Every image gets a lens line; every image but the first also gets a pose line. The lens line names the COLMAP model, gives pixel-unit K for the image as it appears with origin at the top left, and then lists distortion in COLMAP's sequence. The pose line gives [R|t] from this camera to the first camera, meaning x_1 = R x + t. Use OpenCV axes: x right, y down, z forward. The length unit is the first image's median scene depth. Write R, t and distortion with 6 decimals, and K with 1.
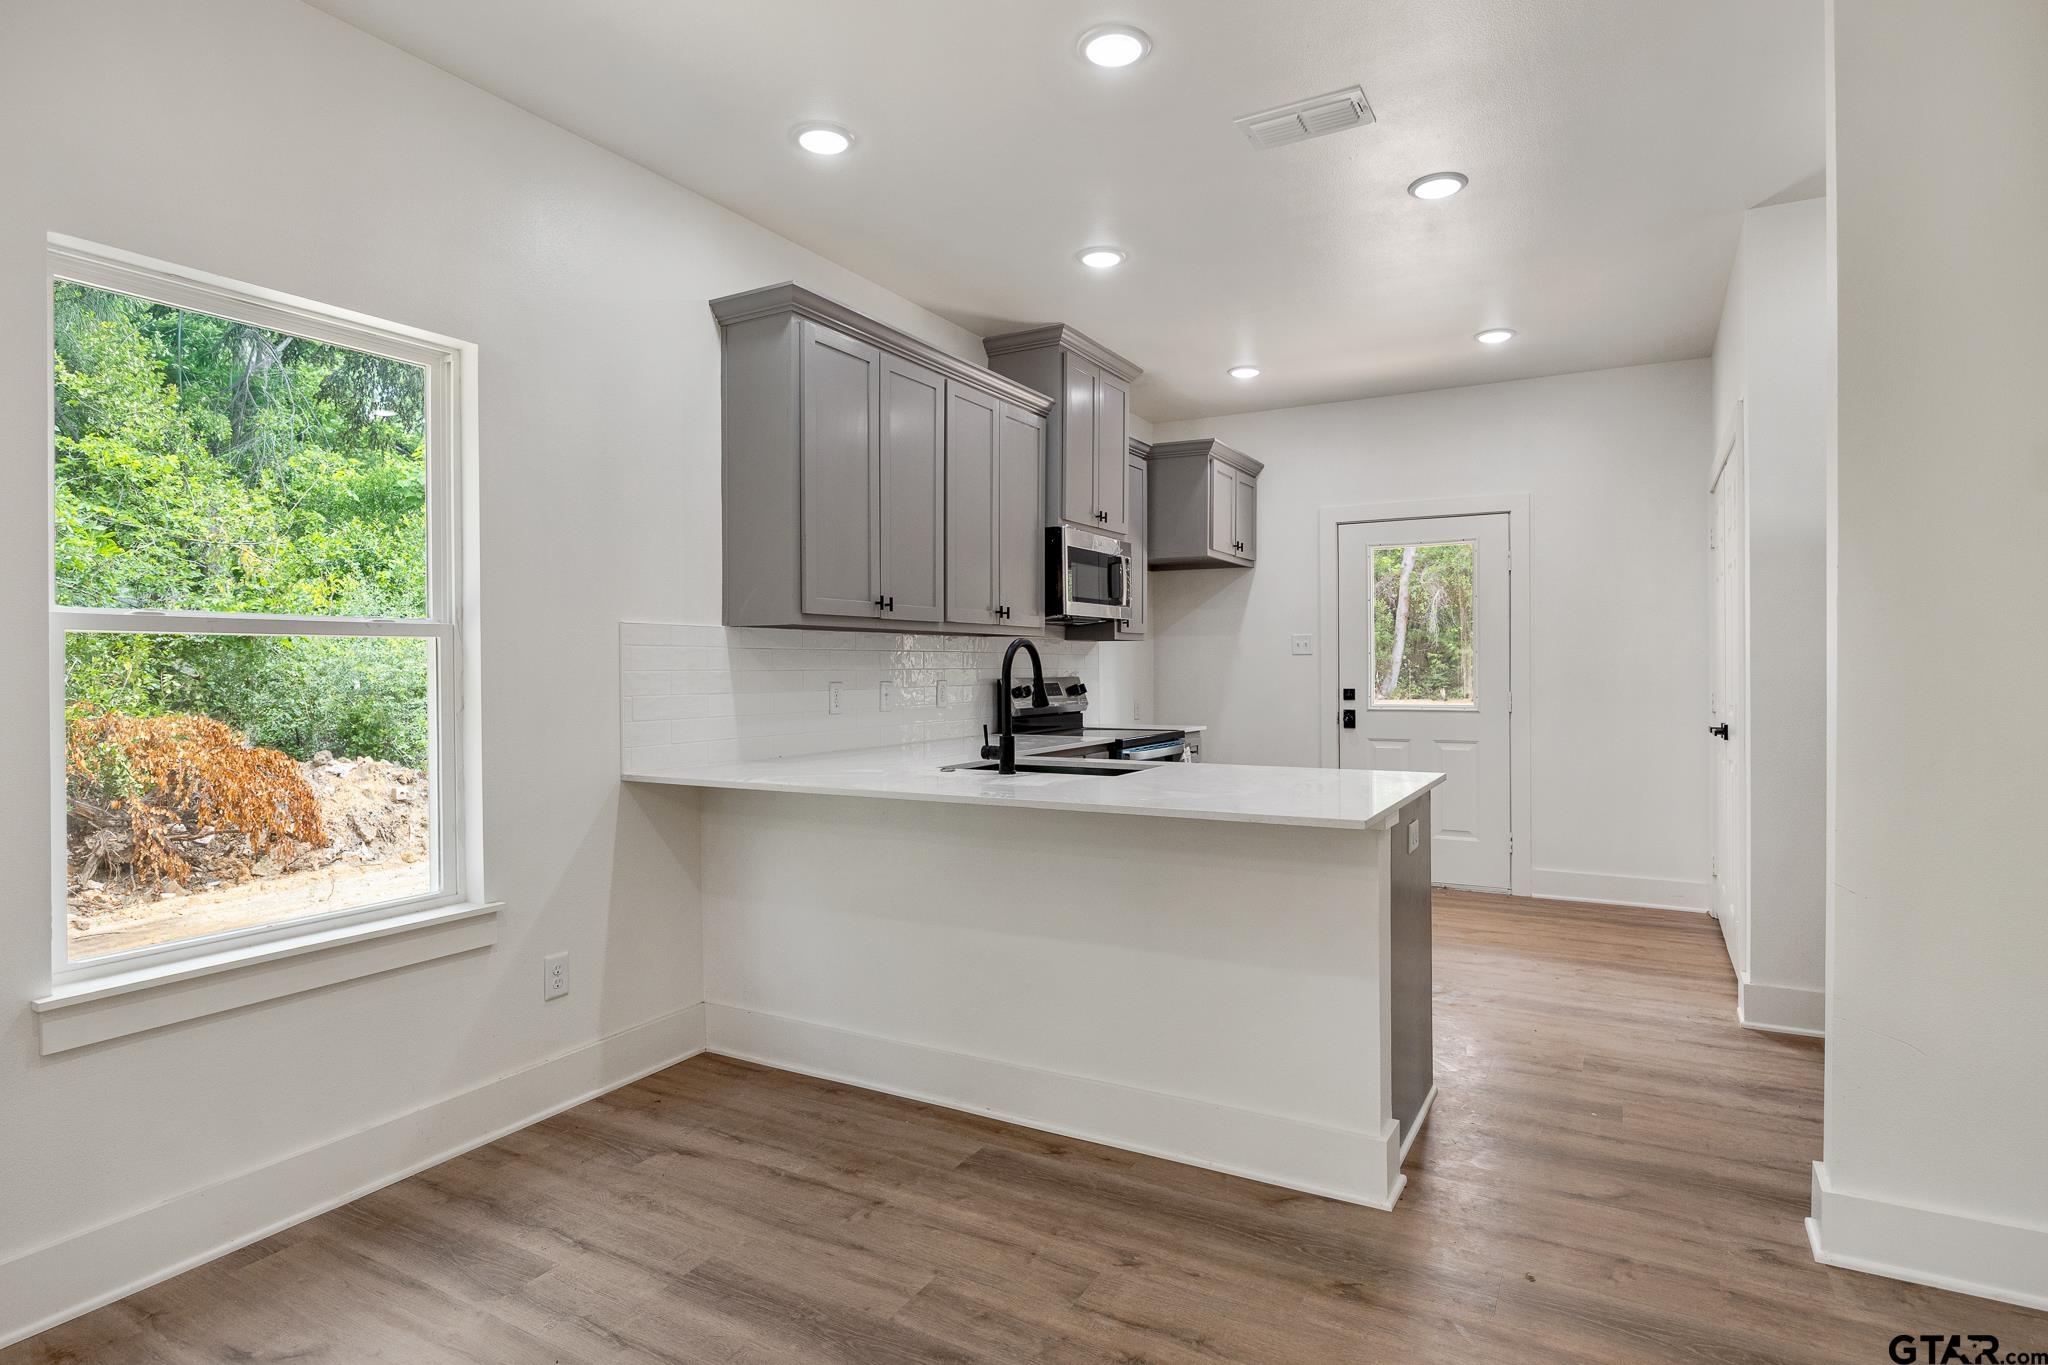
lens RADIAL K [[1068.3, 0, 1031.7], [0, 1068.3, 669.5], [0, 0, 1]] dist [-0.001425, 0.000624]
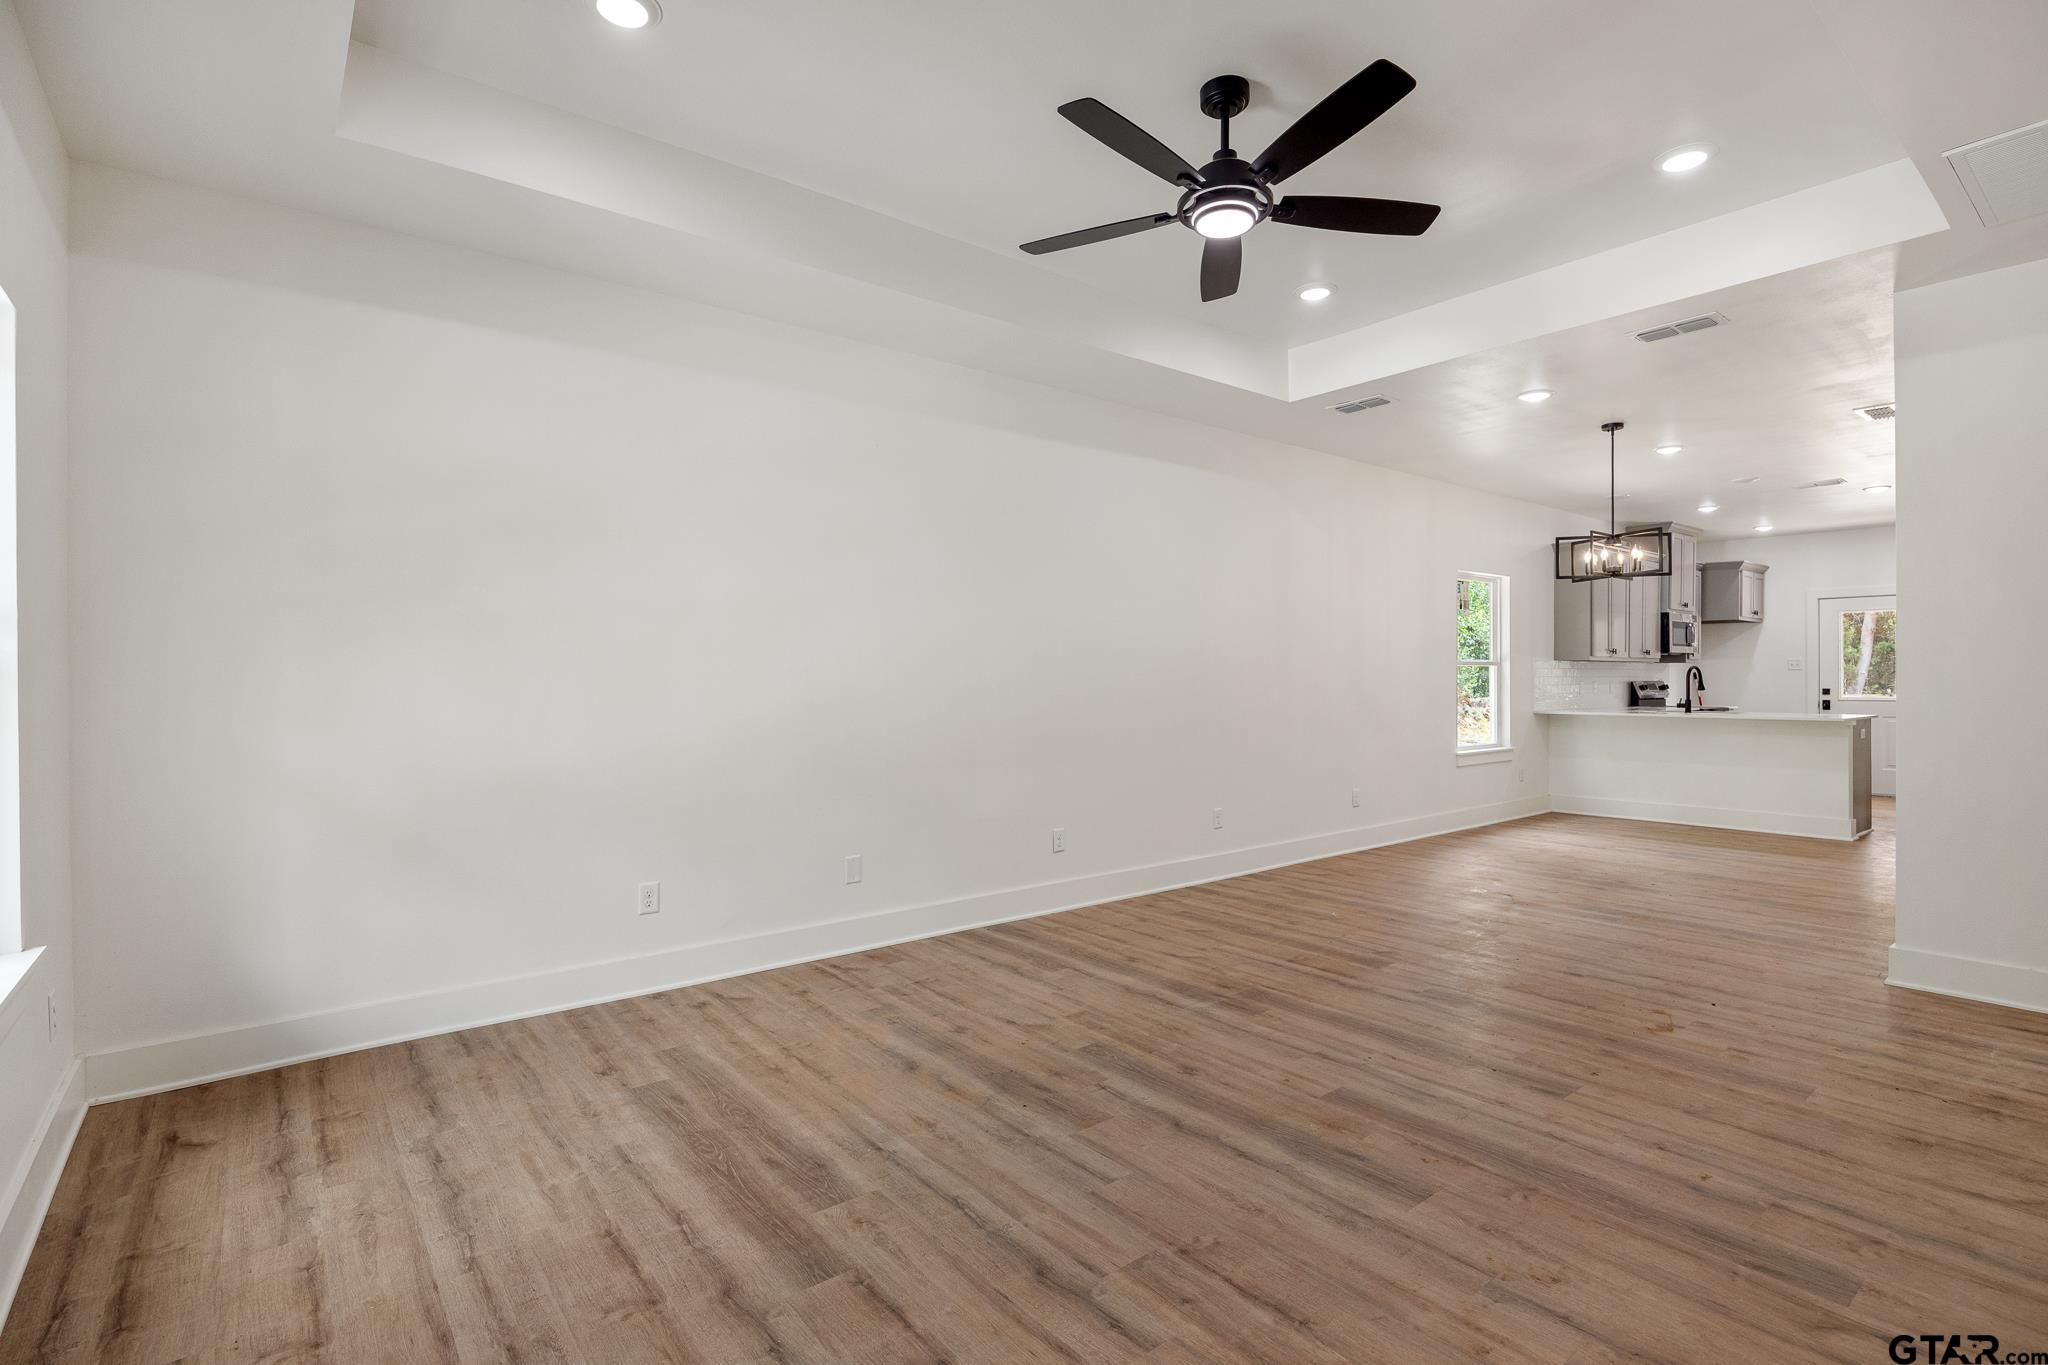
lens RADIAL K [[974.6, 0, 1024.0], [0, 974.6, 682.5], [0, 0, 1]] dist [-0.005295, -0.000462]
pose [[0.927461, 0.003435, -0.373905, -0.405041], [-0.003415, 0.999994, 0.000714, 0.012780], [0.373905, 0.000615, 0.927467, -1.203024]]
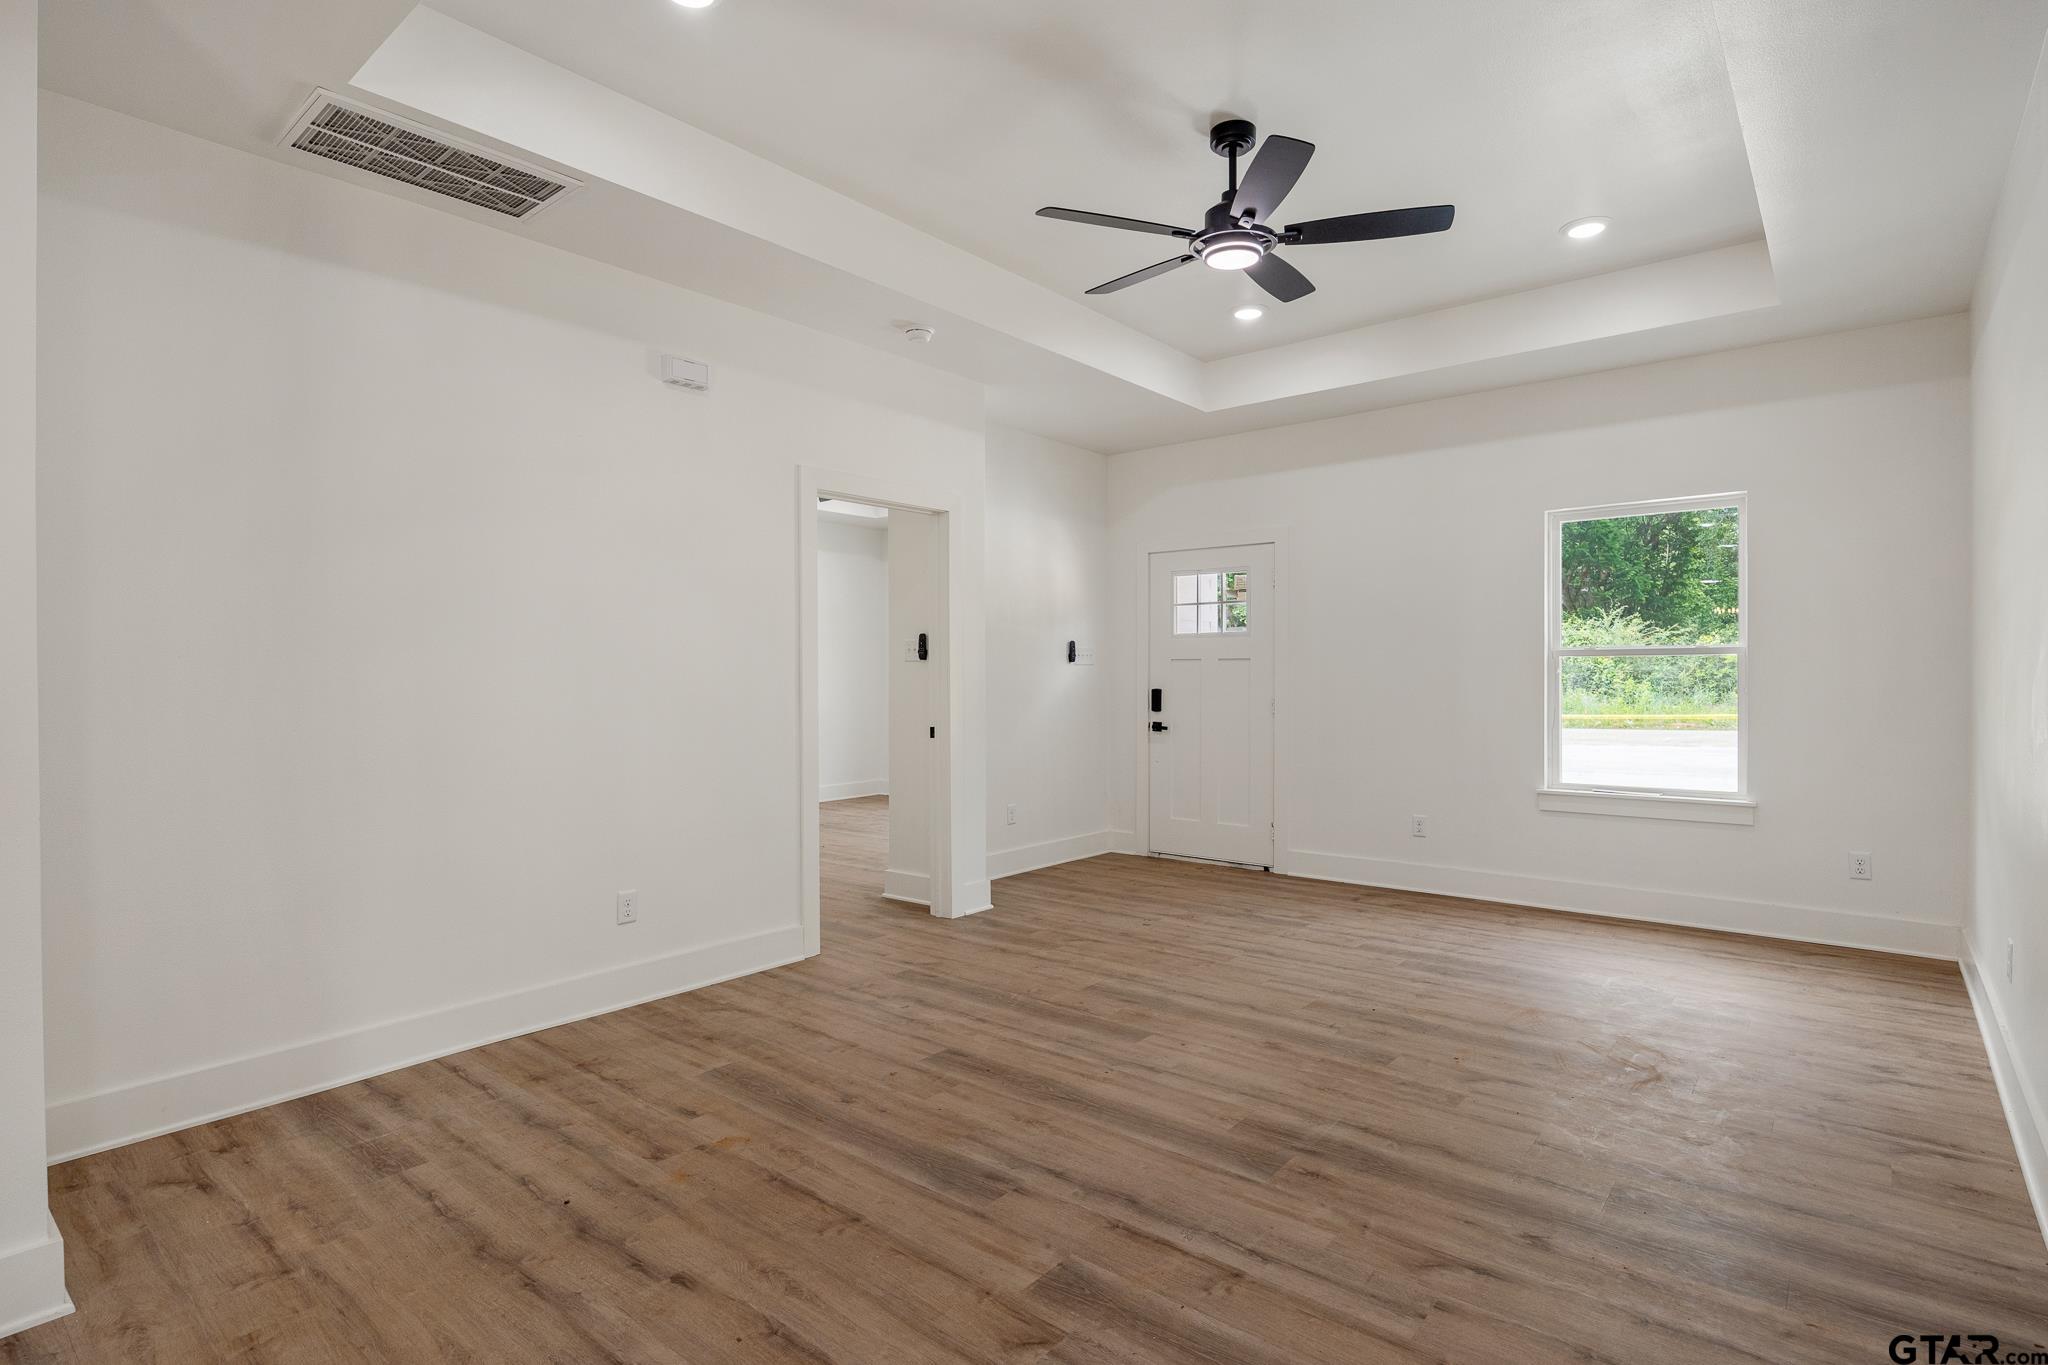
lens RADIAL K [[1016.0, 0, 1024.0], [0, 1016.0, 682.5], [0, 0, 1]] dist [-0.004921, -0.000492]
pose [[-0.983694, 0.008680, 0.179641, -0.490440], [0.011295, 0.999845, 0.013536, 0.004823], [-0.179495, 0.015344, -0.983639, -0.001546]]
